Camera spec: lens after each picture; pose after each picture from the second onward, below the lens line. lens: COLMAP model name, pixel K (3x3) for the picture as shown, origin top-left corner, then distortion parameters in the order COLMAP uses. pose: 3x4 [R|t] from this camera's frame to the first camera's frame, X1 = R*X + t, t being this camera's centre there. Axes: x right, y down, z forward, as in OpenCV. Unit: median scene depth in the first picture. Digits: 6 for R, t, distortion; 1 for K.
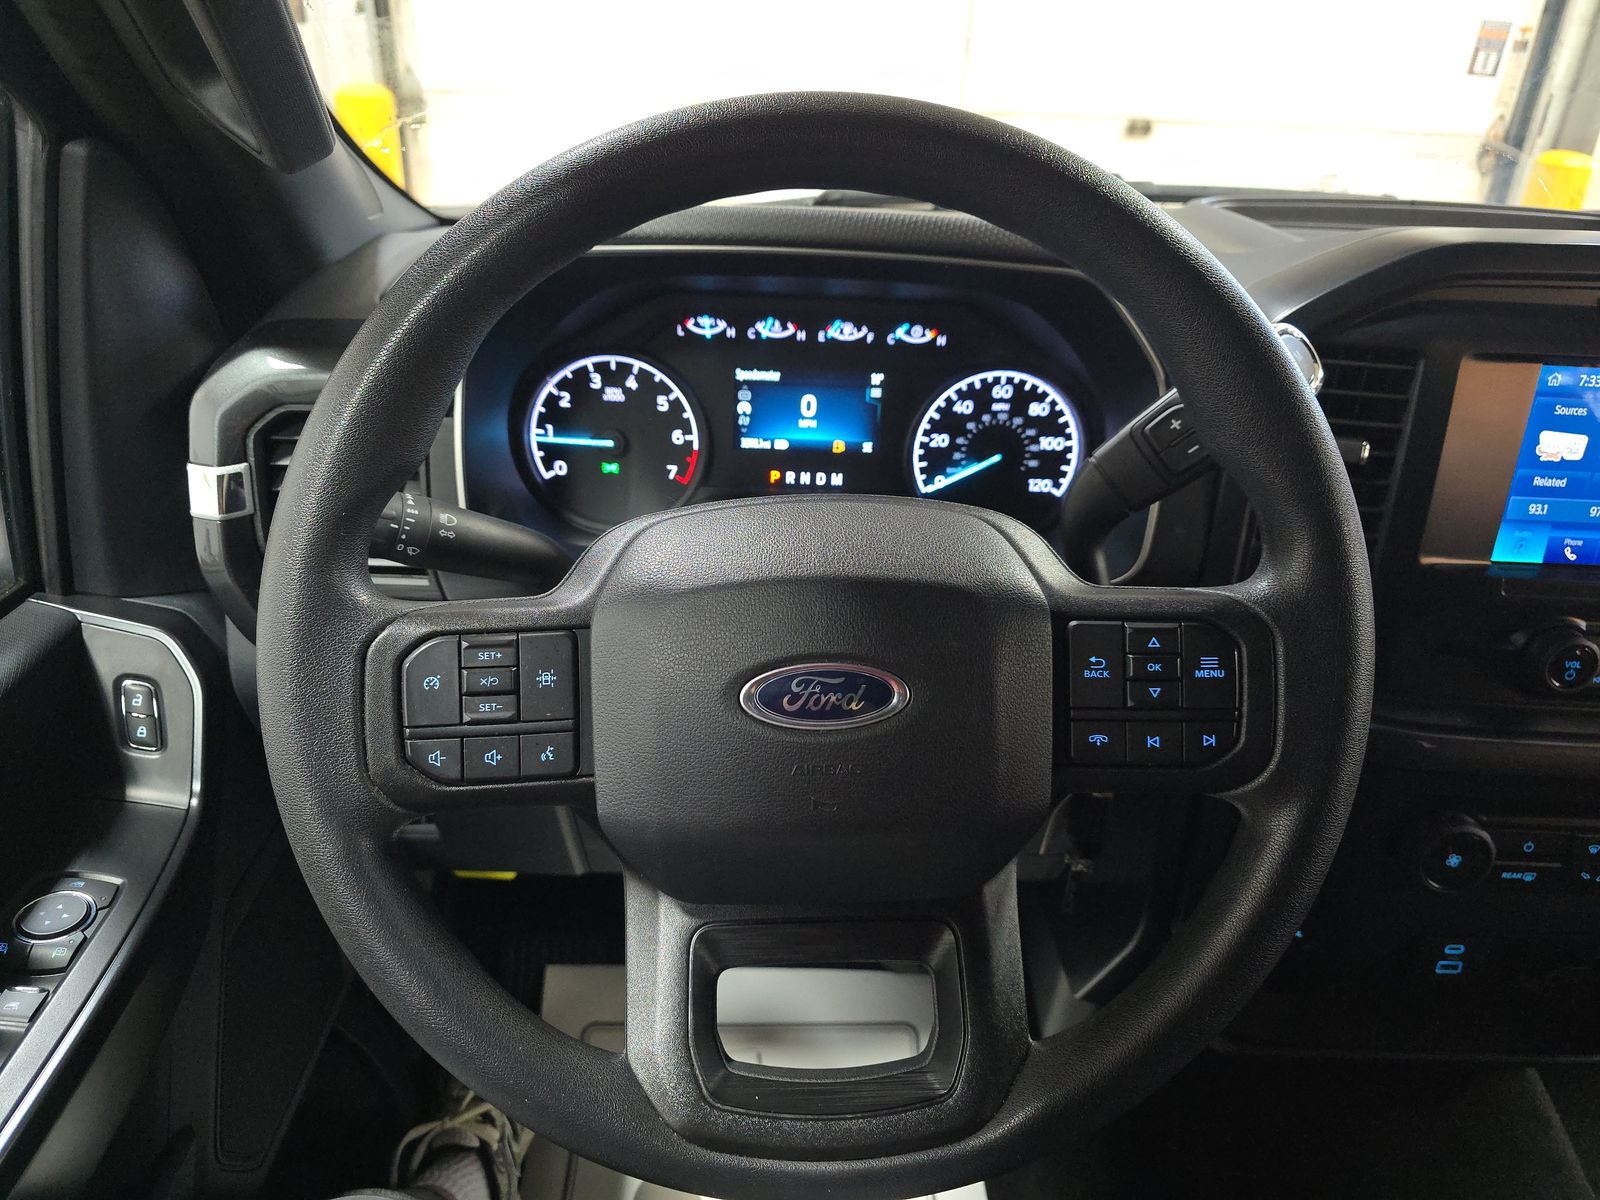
lens RADIAL K [[1074.8, 0, 800.5], [0, 1074.8, 606.4], [0, 0, 1]] dist [0.063610, -0.059160]
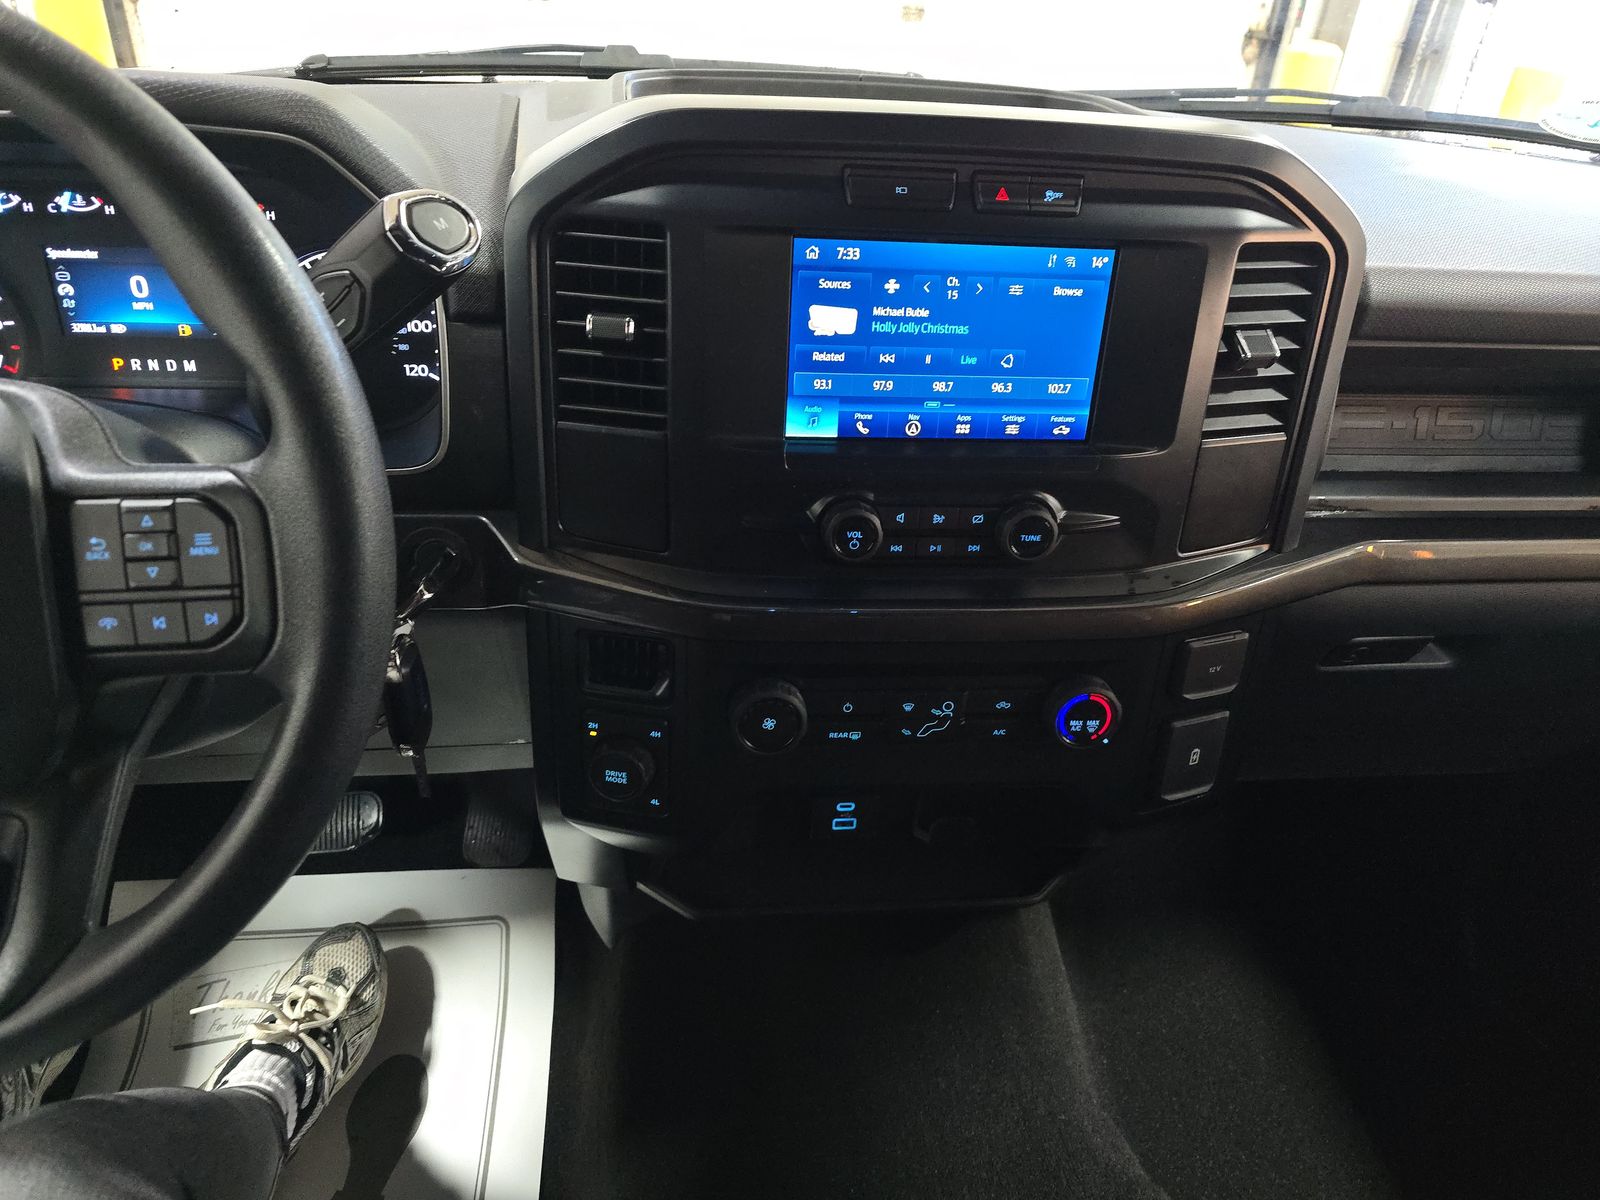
lens RADIAL K [[1066.3, 0, 696.1], [0, 1066.3, 602.3], [0, 0, 1]] dist [0.096595, -0.124282]
pose [[0.995236, -0.039500, 0.089140, 0.396887], [0.031587, 0.995575, 0.088505, 0.019436], [-0.092242, -0.085268, 0.992079, -0.007041]]
